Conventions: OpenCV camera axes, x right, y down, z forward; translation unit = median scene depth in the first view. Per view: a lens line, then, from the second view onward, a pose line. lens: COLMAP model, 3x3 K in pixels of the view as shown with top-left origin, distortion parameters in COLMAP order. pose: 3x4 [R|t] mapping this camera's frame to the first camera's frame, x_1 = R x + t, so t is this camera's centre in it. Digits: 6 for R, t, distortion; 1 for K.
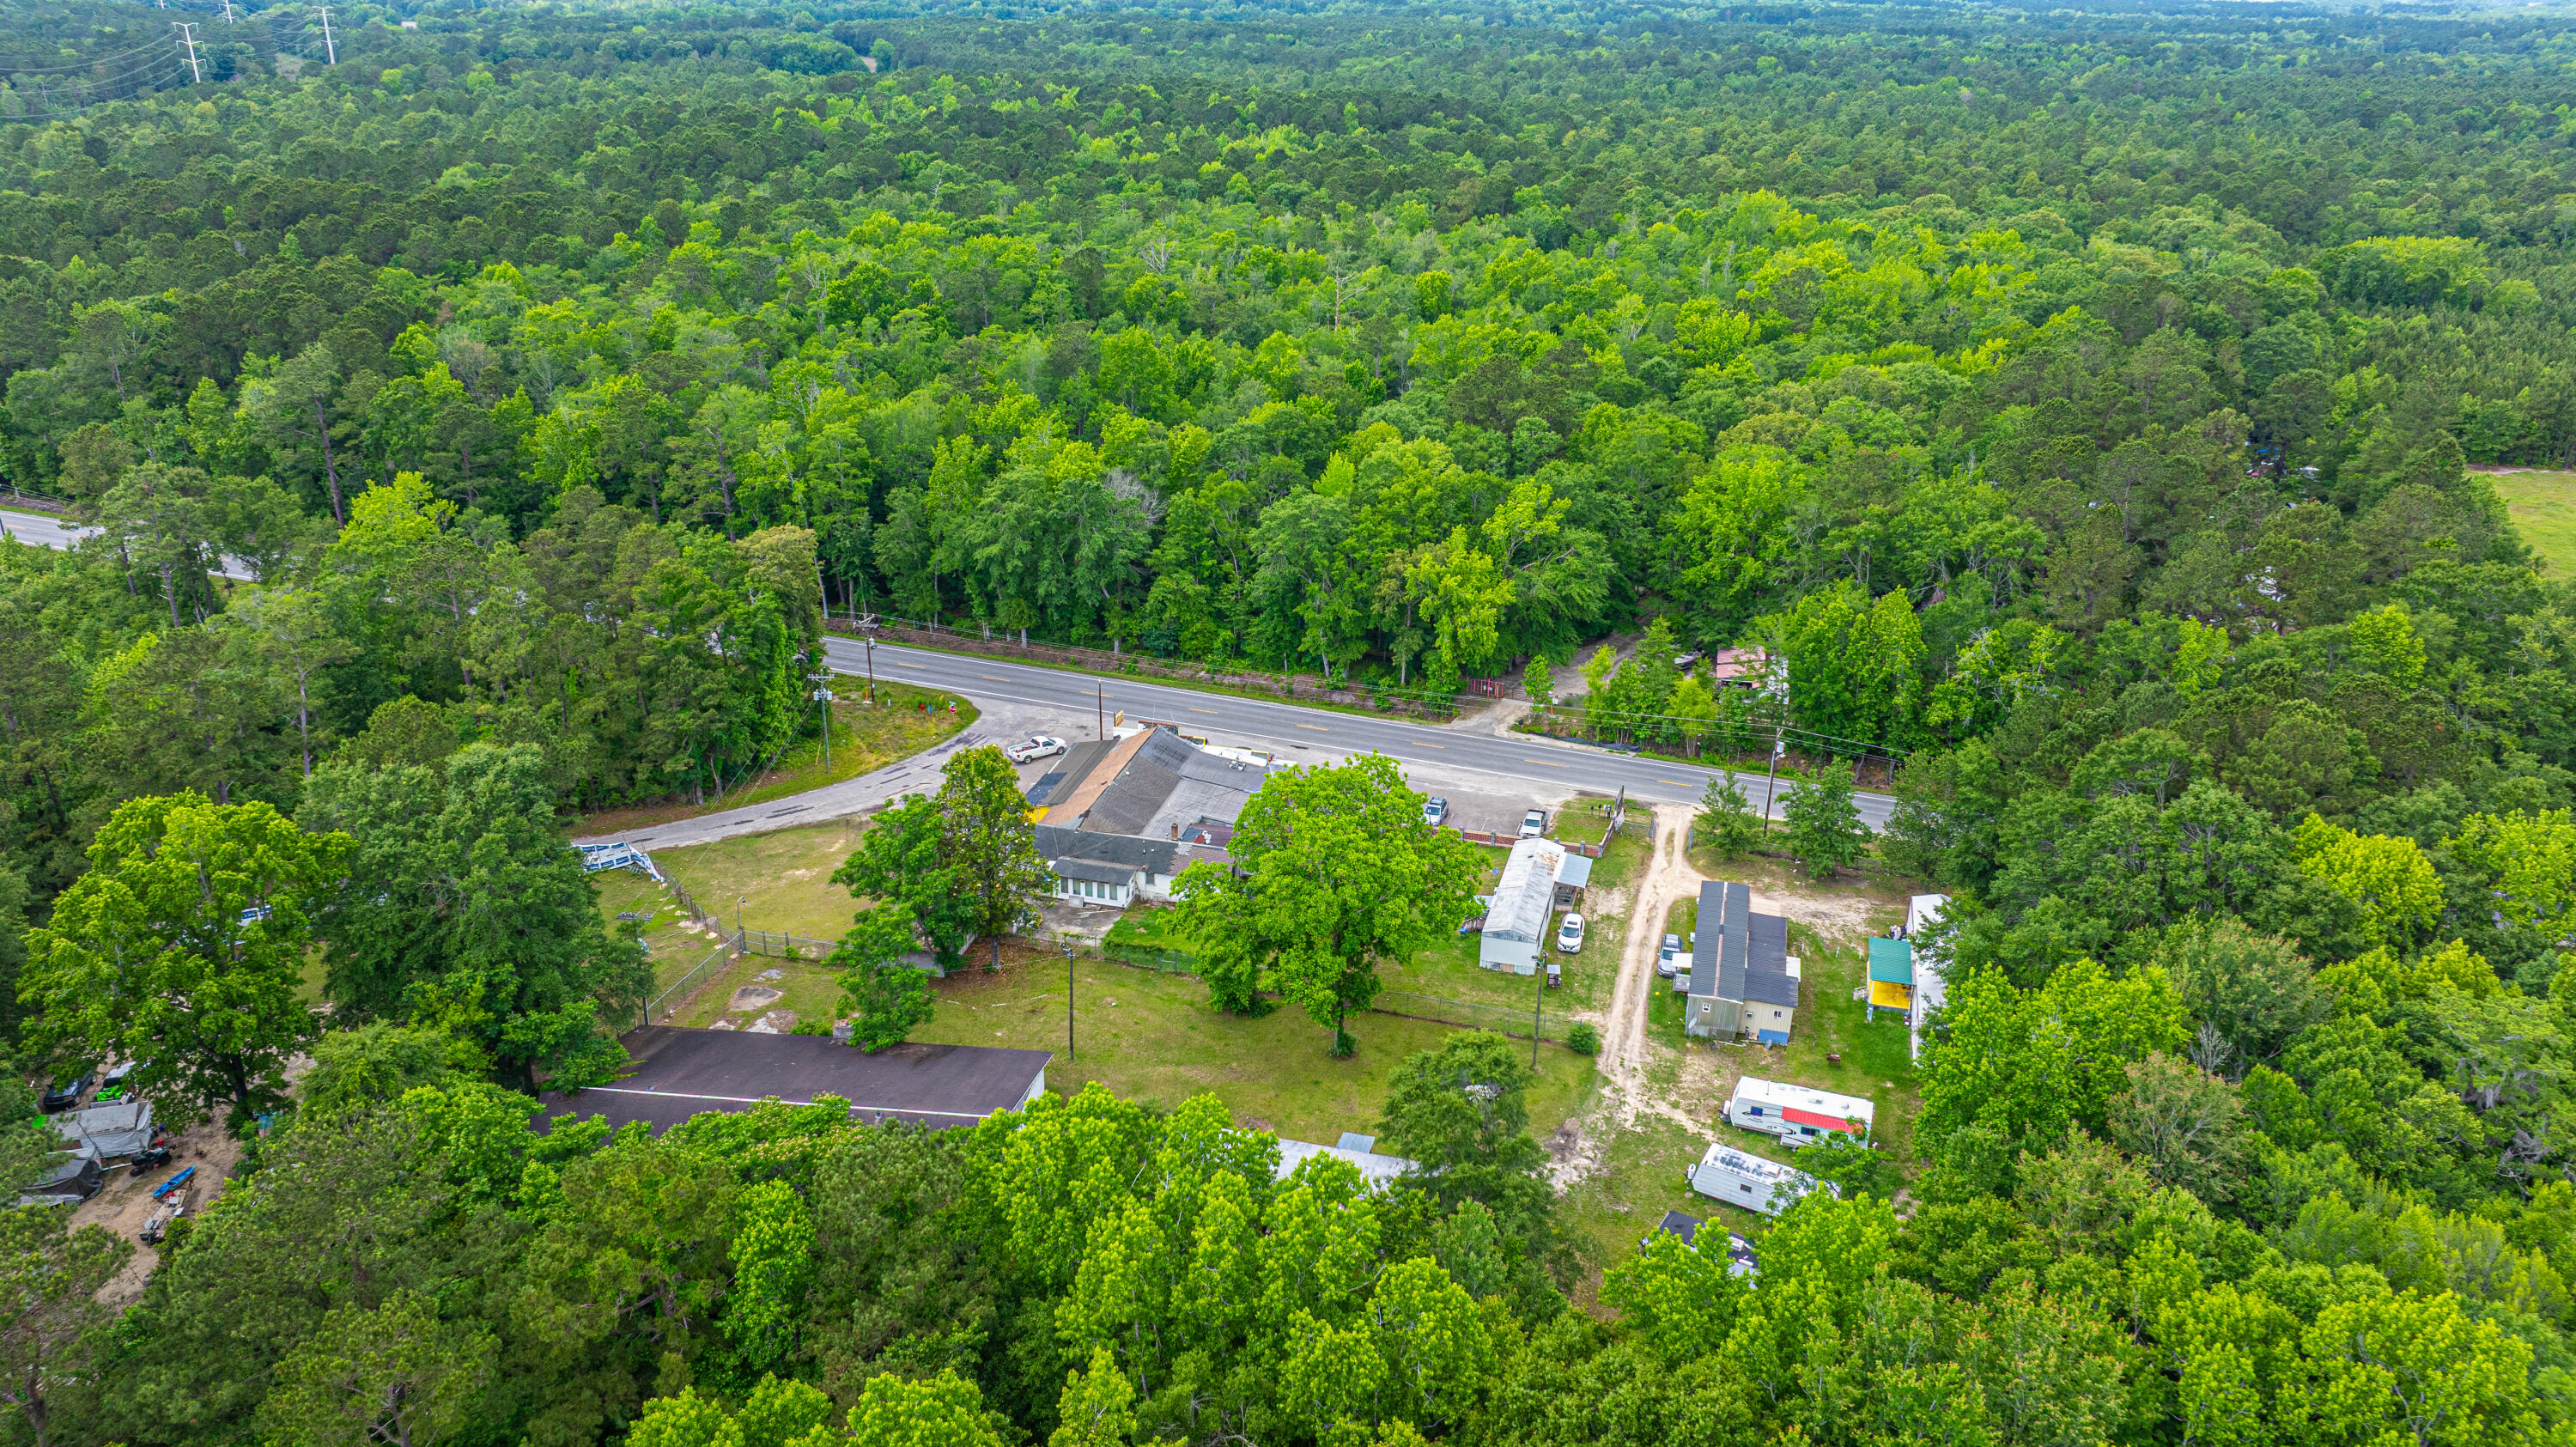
lens RADIAL K [[1810.0, 0, 1300.0], [0, 1810.0, 724.6], [0, 0, 1]] dist [-0.026873, 0.020172]
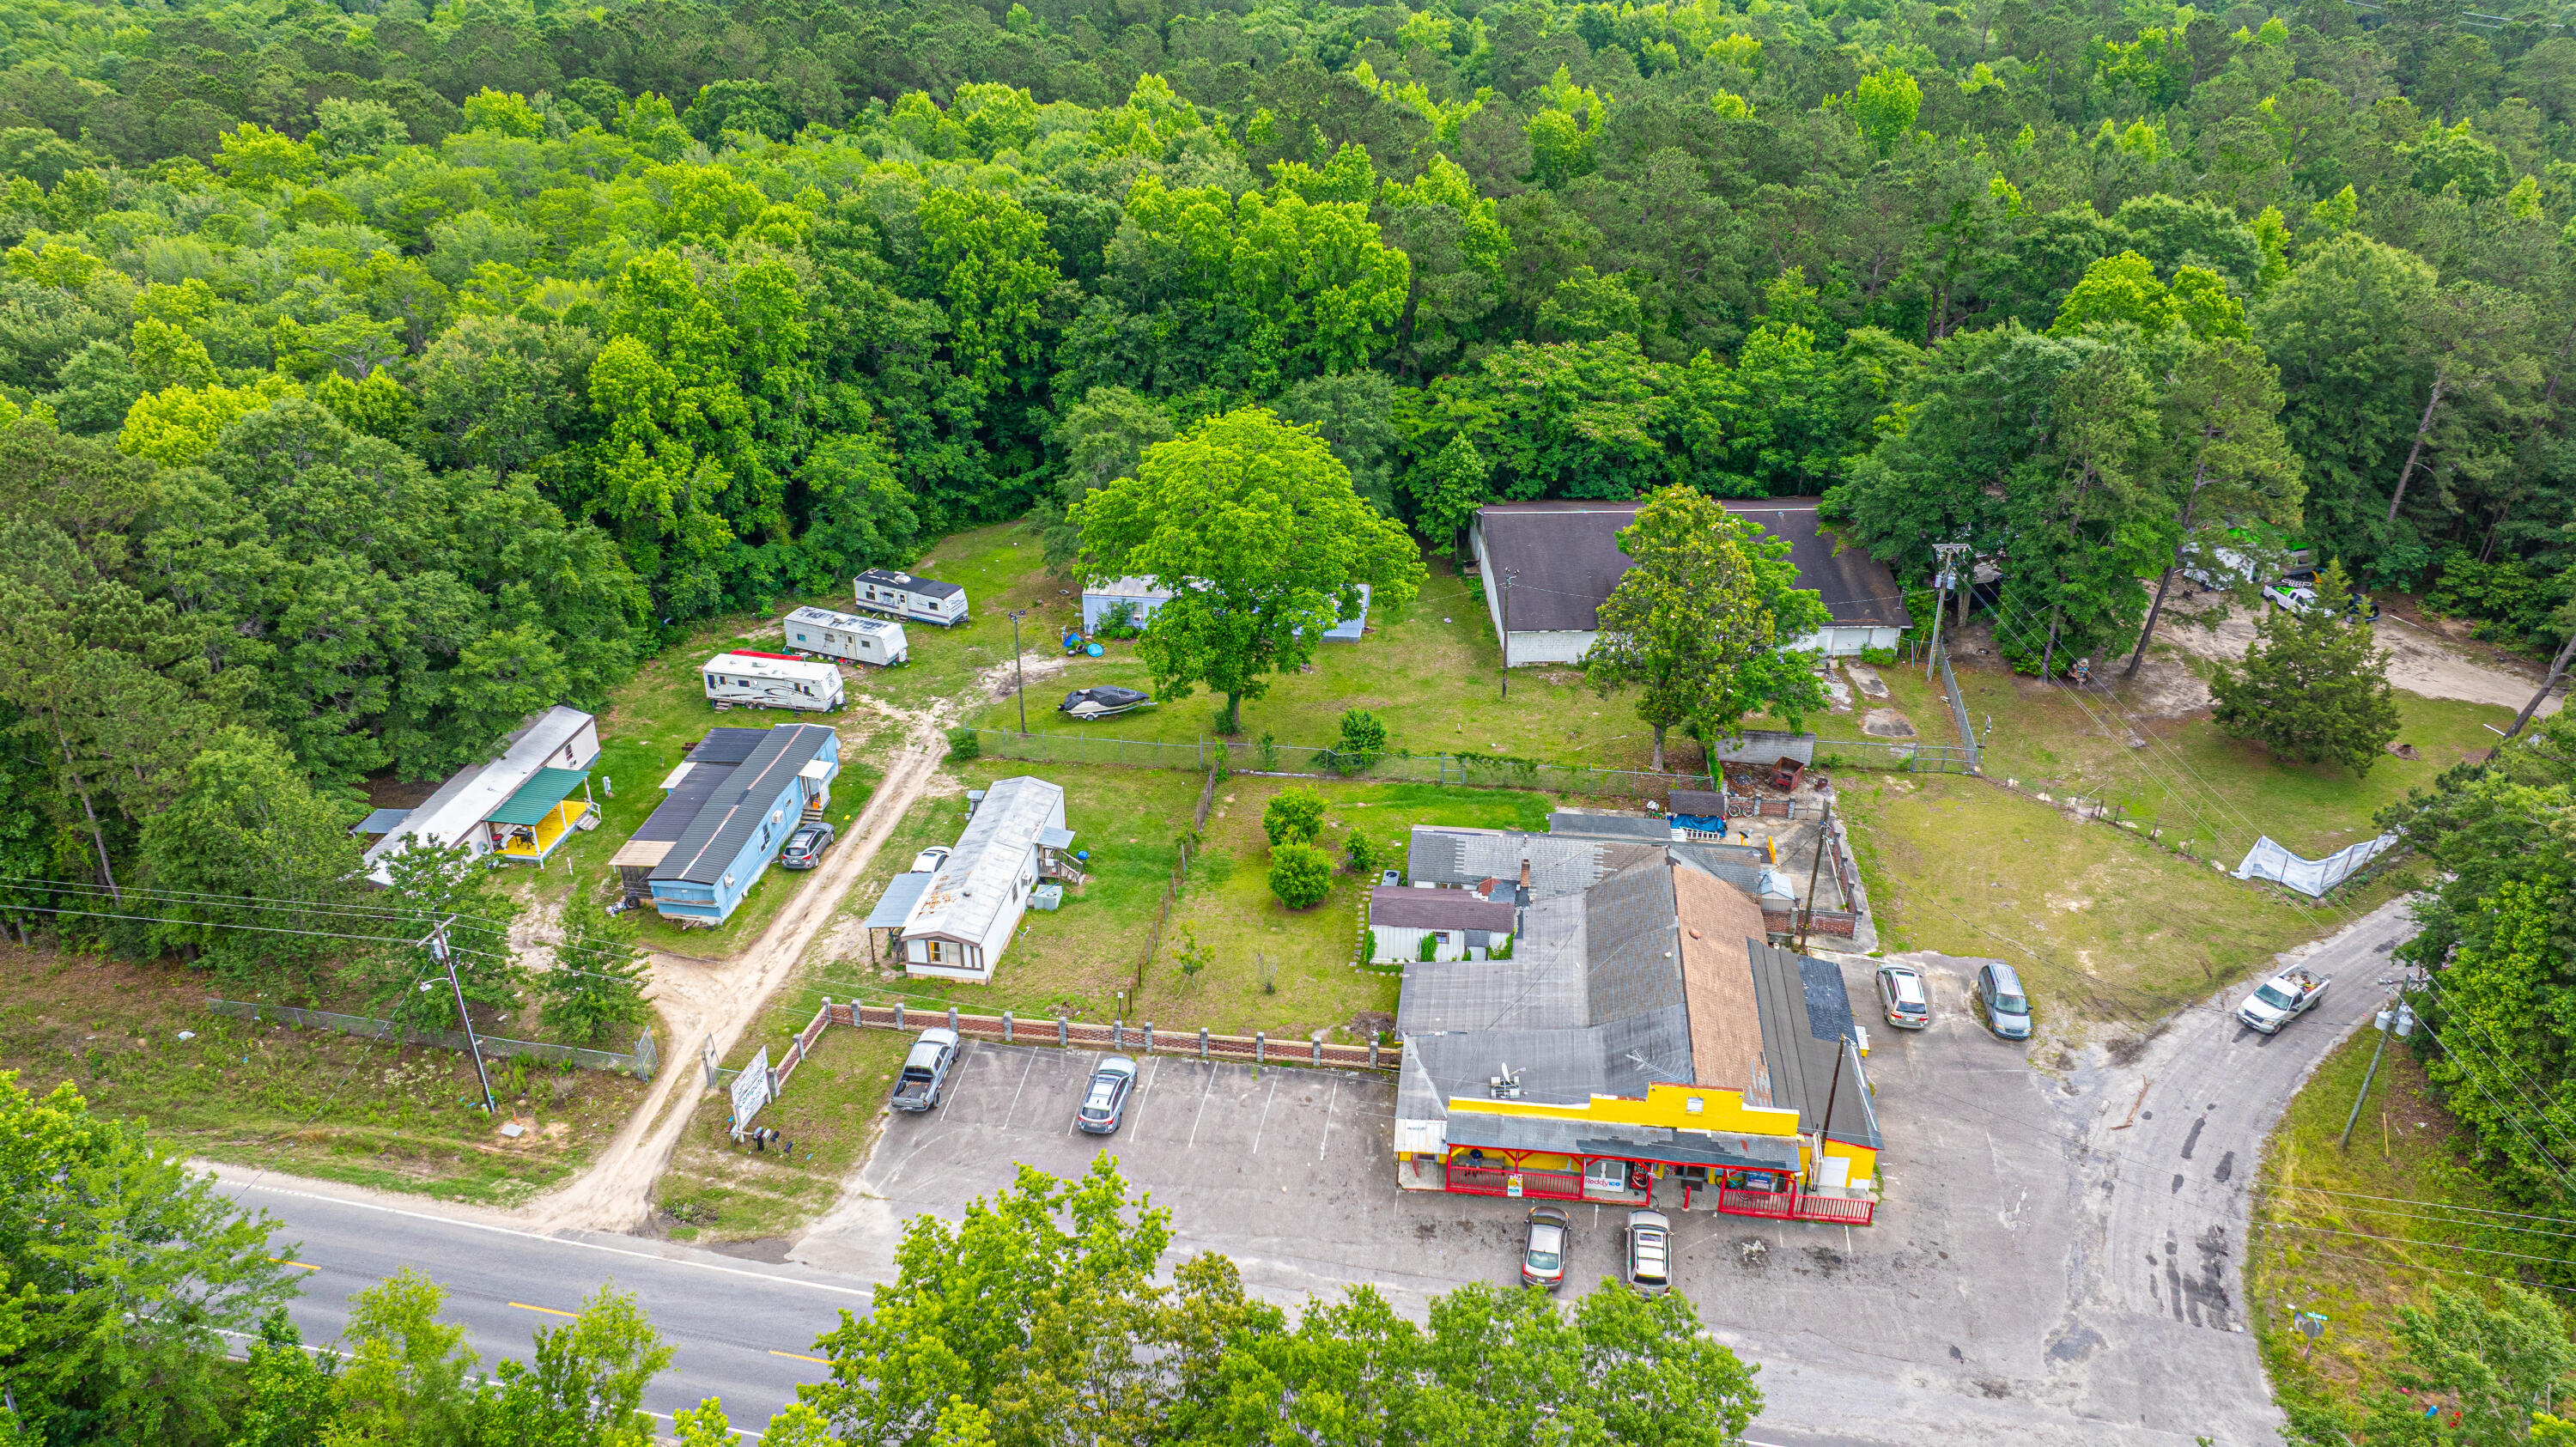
lens RADIAL K [[1810.0, 0, 1299.8], [0, 1810.0, 709.4], [0, 0, 1]] dist [-0.026873, 0.020172]
pose [[-0.992133, 0.041754, -0.118021, 0.066500], [-0.064036, 0.640816, 0.765019, -0.372328], [0.107573, 0.766558, -0.633101, 1.092663]]
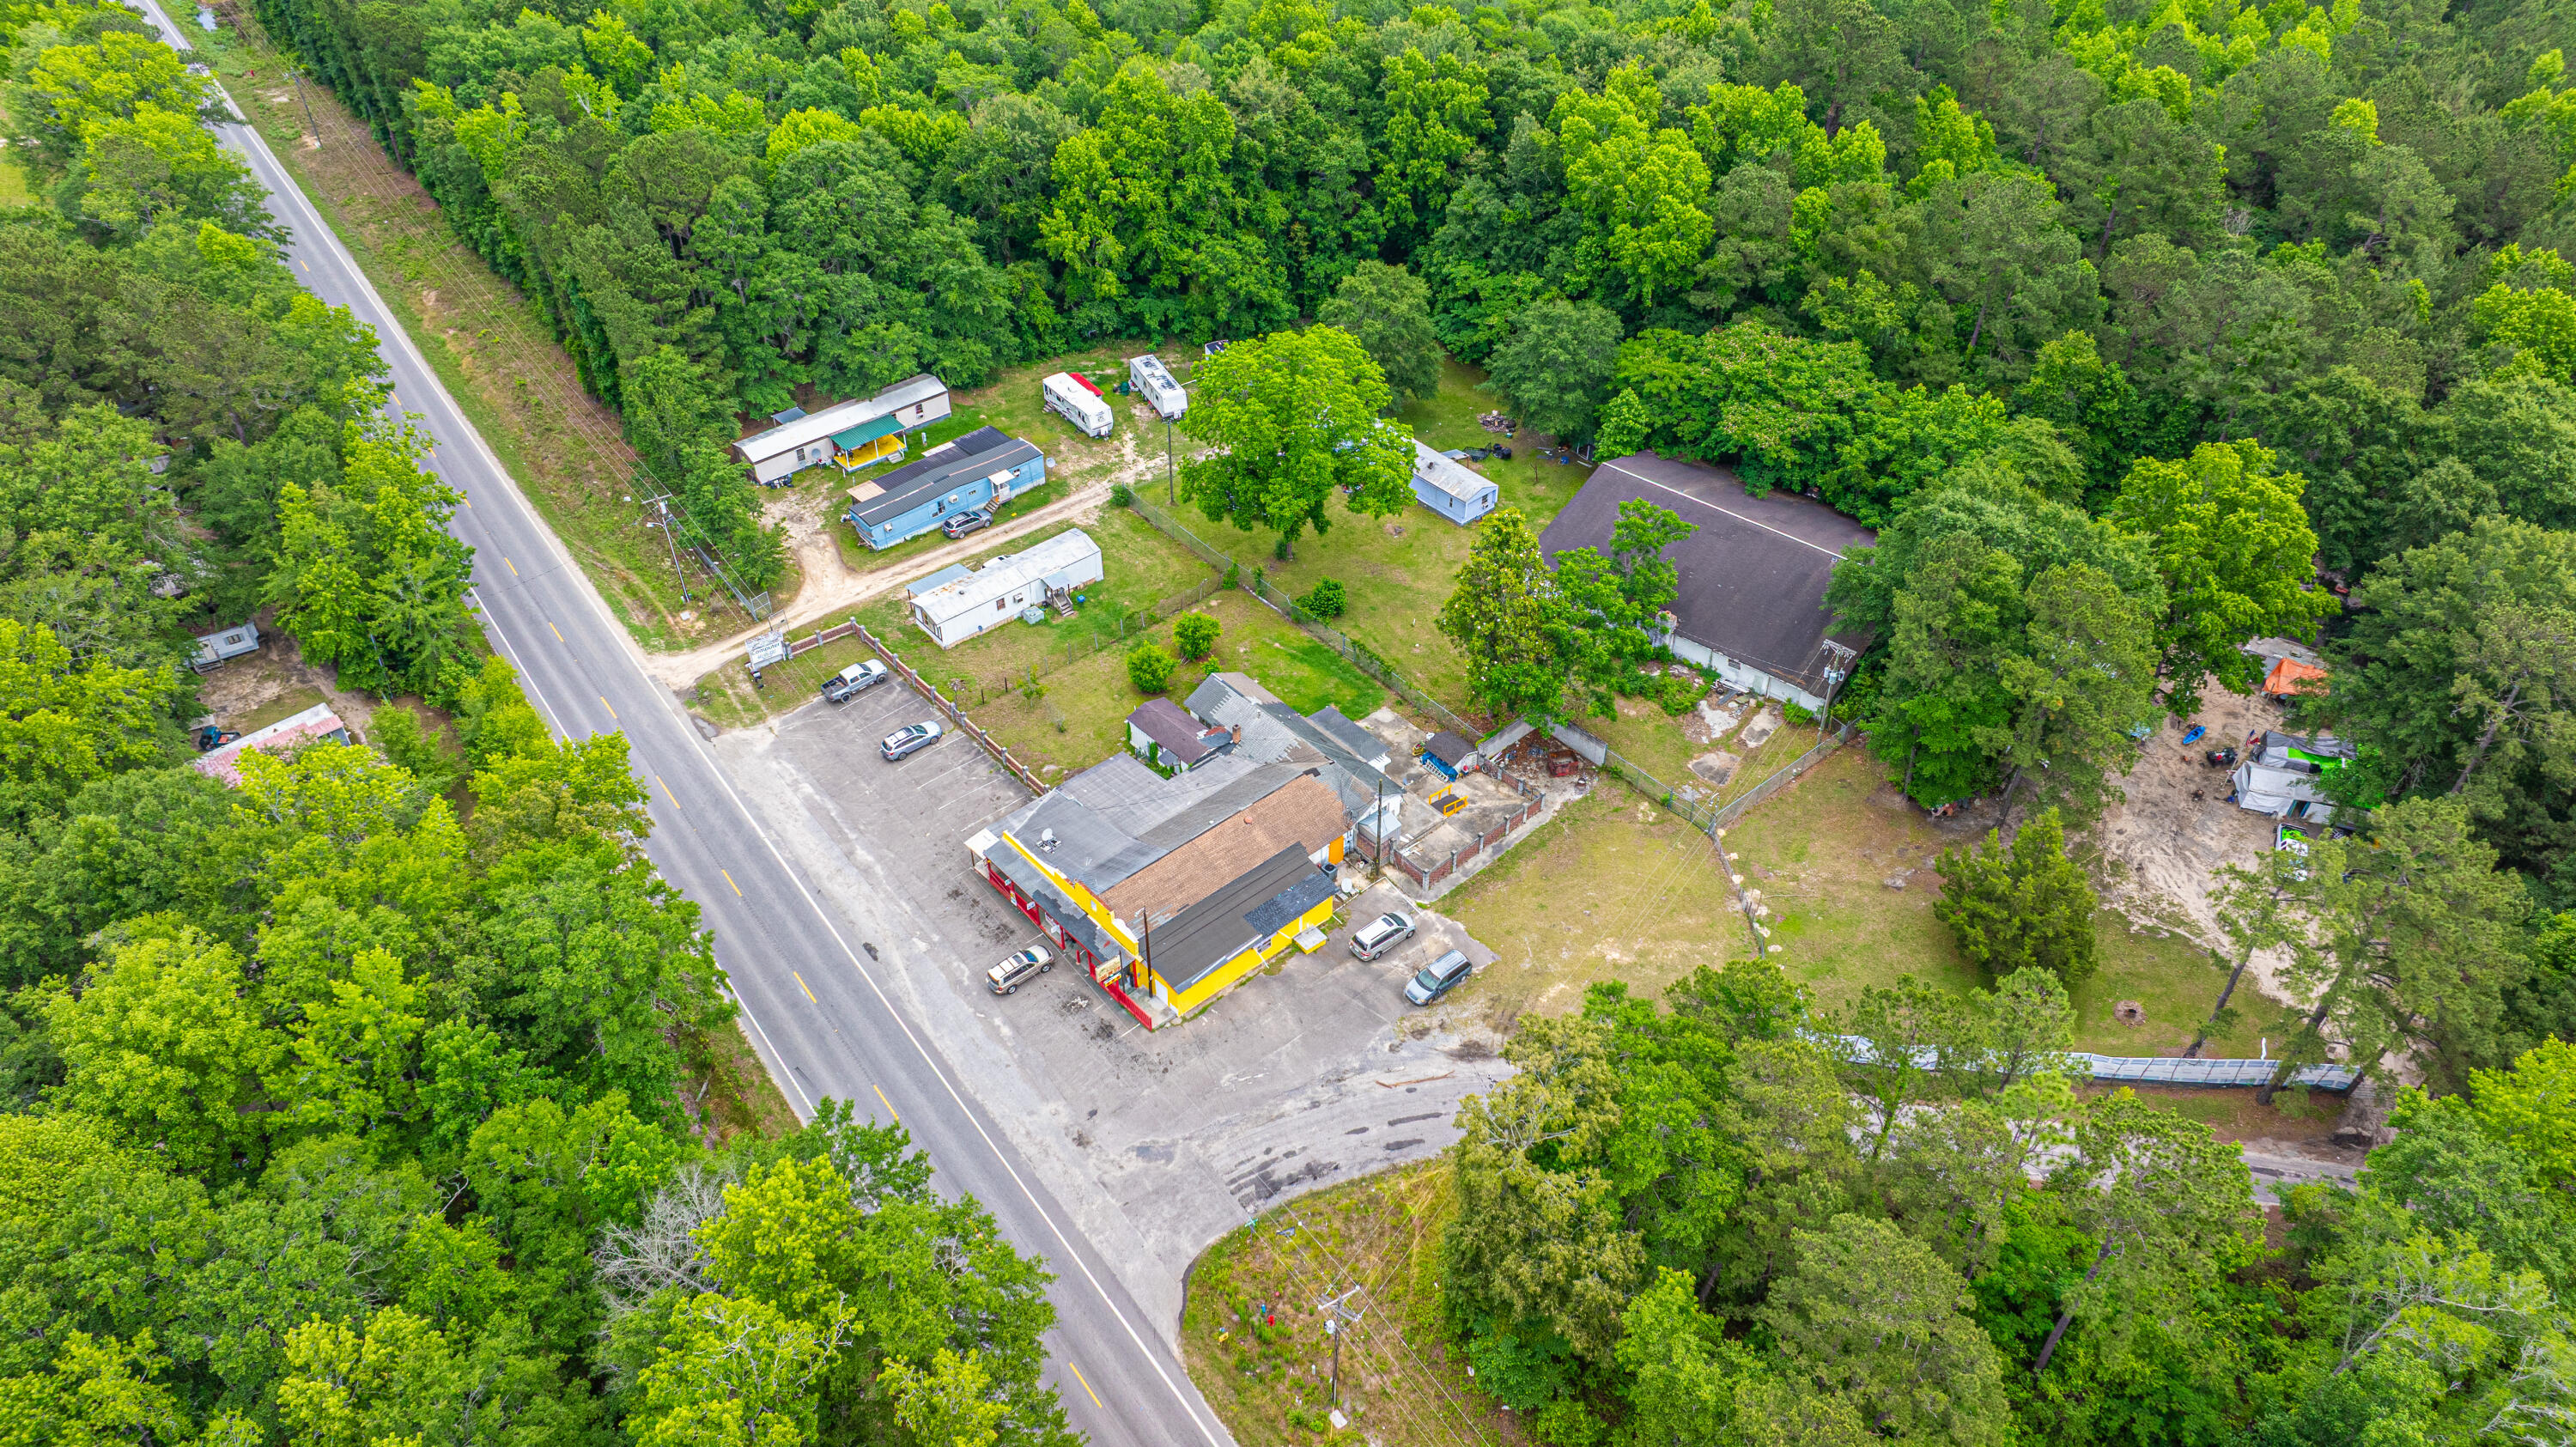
lens RADIAL K [[1810.0, 0, 1303.4], [0, 1810.0, 701.1], [0, 0, 1]] dist [-0.026873, 0.020172]
pose [[-0.829039, -0.368475, 0.420619, -0.376048], [0.205745, 0.498430, 0.842162, -0.558159], [-0.519965, 0.784725, -0.337406, 1.027108]]
